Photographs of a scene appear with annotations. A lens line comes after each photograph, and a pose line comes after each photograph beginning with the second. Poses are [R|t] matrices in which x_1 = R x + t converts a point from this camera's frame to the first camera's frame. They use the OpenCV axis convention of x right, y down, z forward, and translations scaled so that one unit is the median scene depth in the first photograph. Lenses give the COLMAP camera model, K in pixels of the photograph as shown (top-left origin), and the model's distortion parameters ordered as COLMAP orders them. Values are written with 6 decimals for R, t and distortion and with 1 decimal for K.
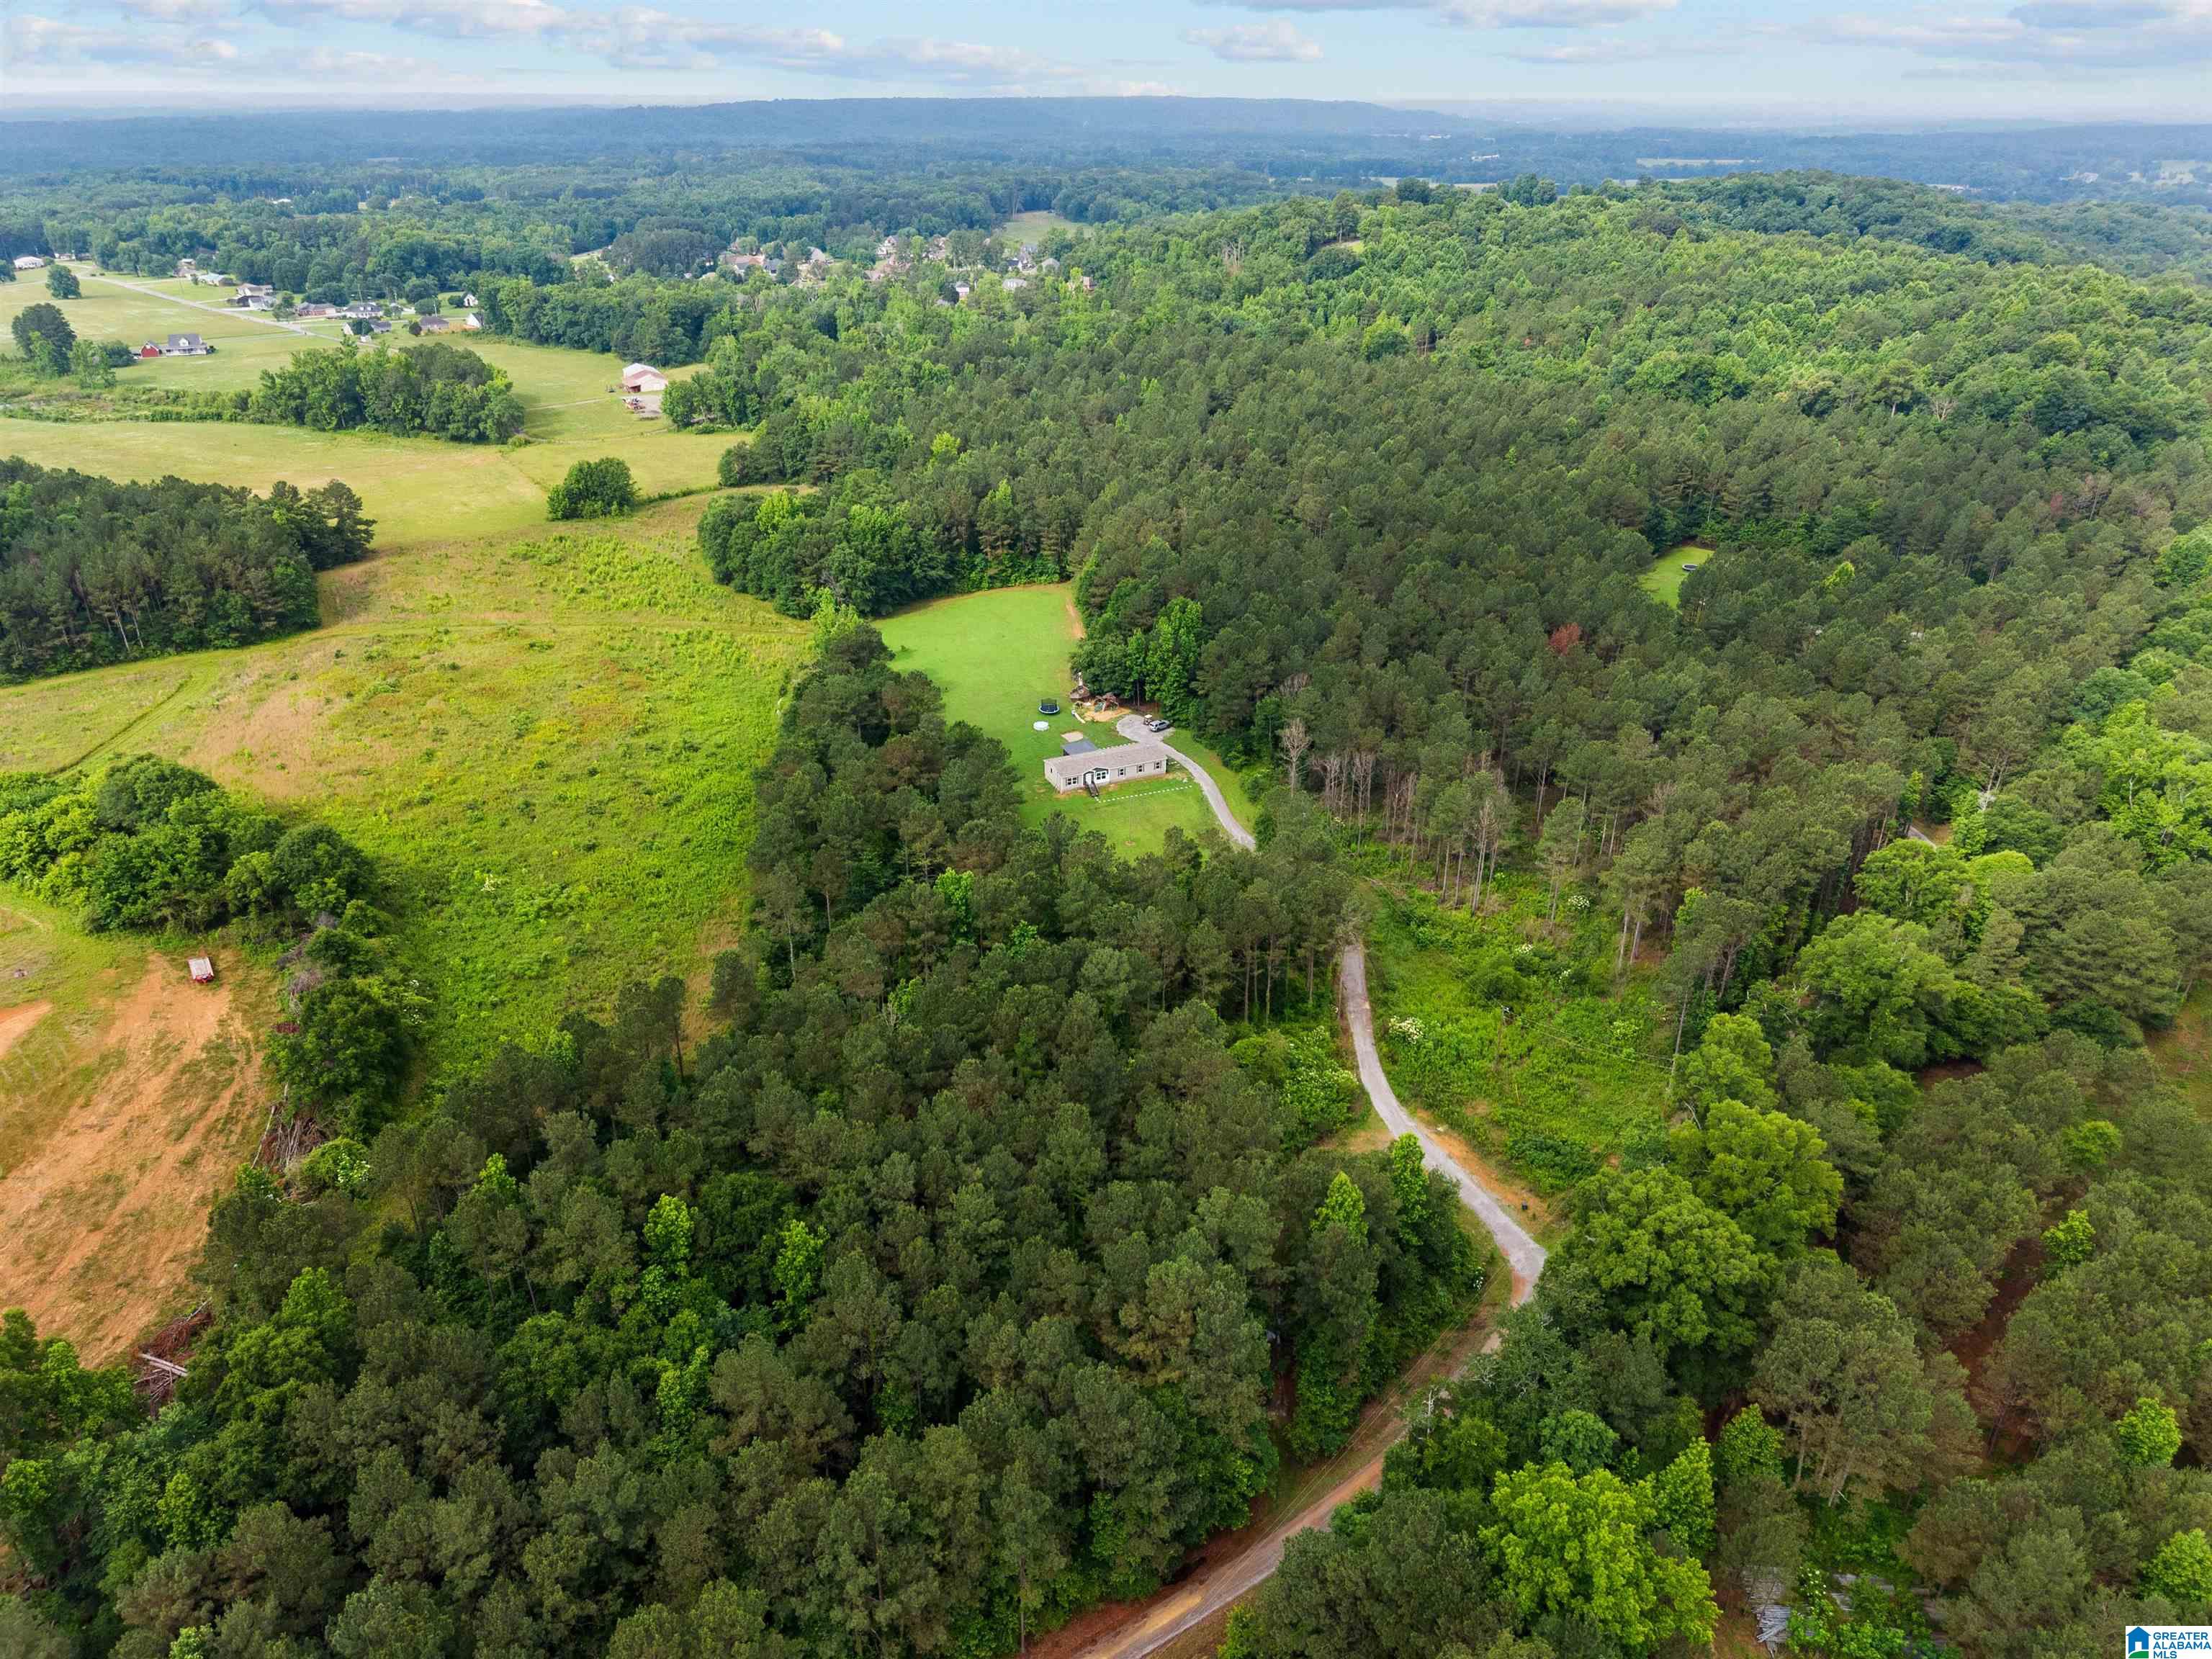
lens RADIAL K [[1547.5, 0, 1106.0], [0, 1547.5, 829.5], [0, 0, 1]] dist [0.008142, 0.000279]
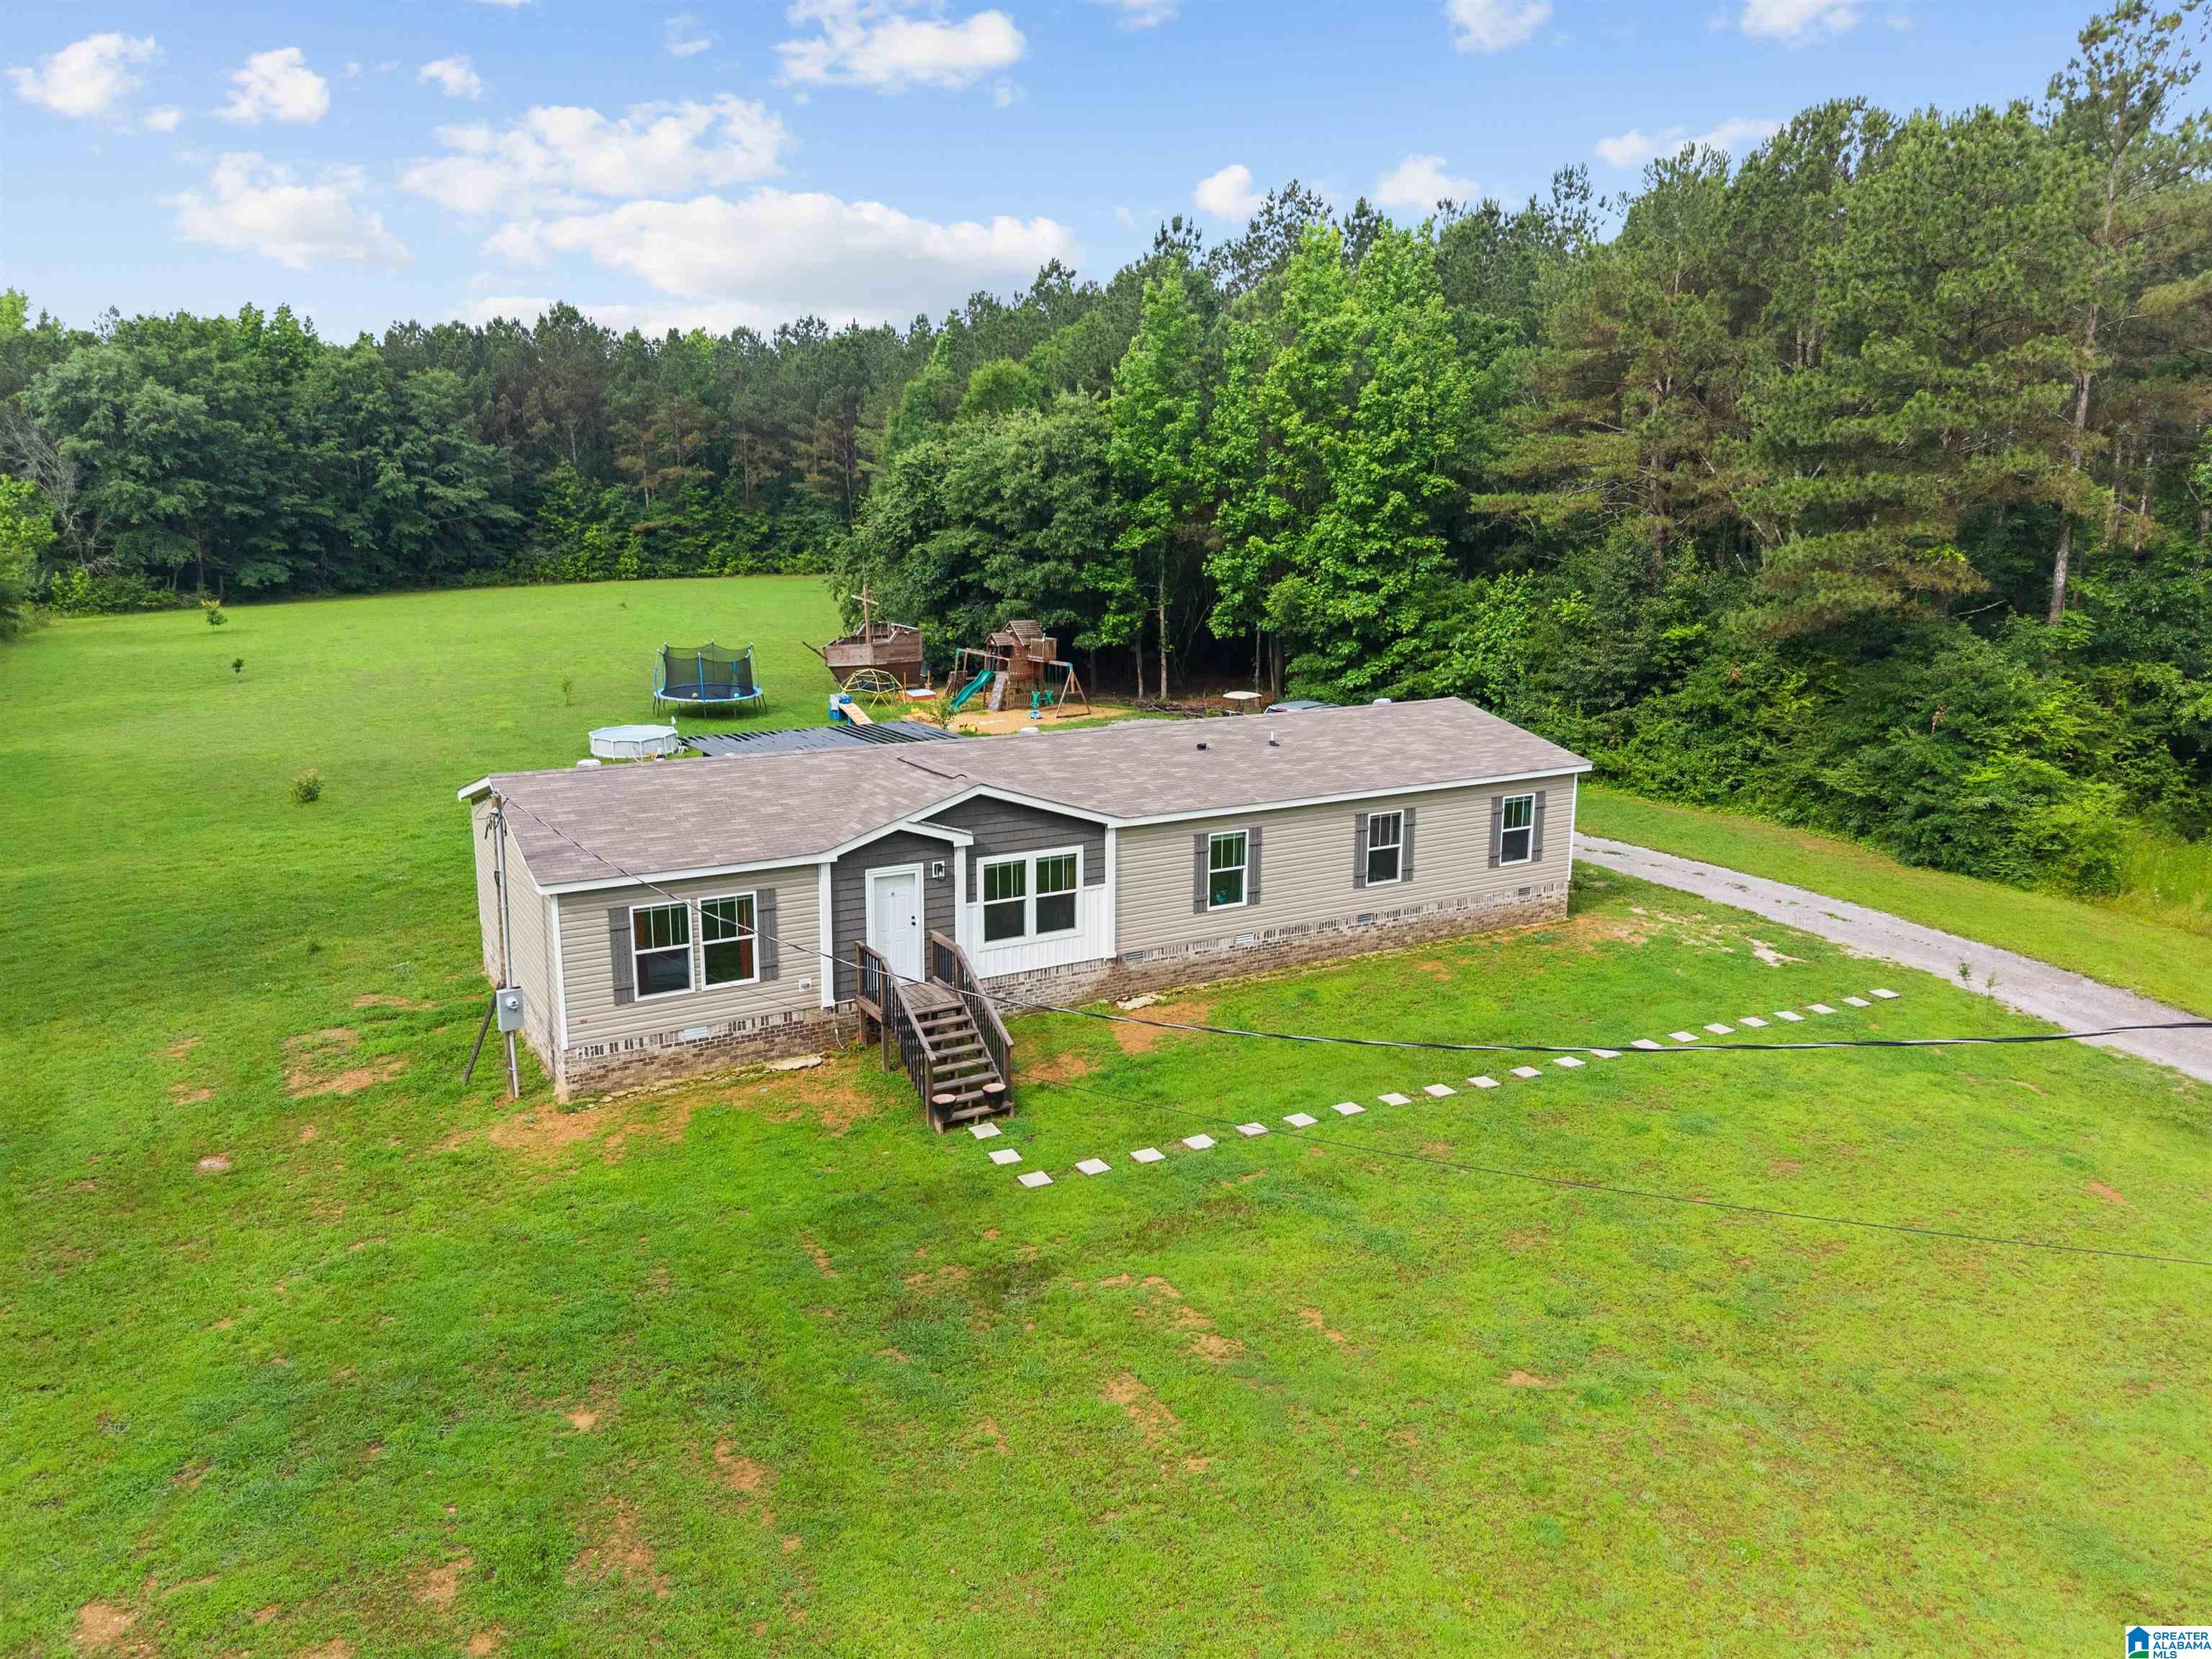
lens RADIAL K [[1500.0, 0, 1101.1], [0, 1500.0, 835.6], [0, 0, 1]] dist [0.048708, -0.073184]
pose [[0.995482, -0.025010, 0.091599, -0.005105], [0.046478, 0.969566, -0.240378, -0.011663], [-0.082799, 0.243550, 0.966348, 0.663753]]
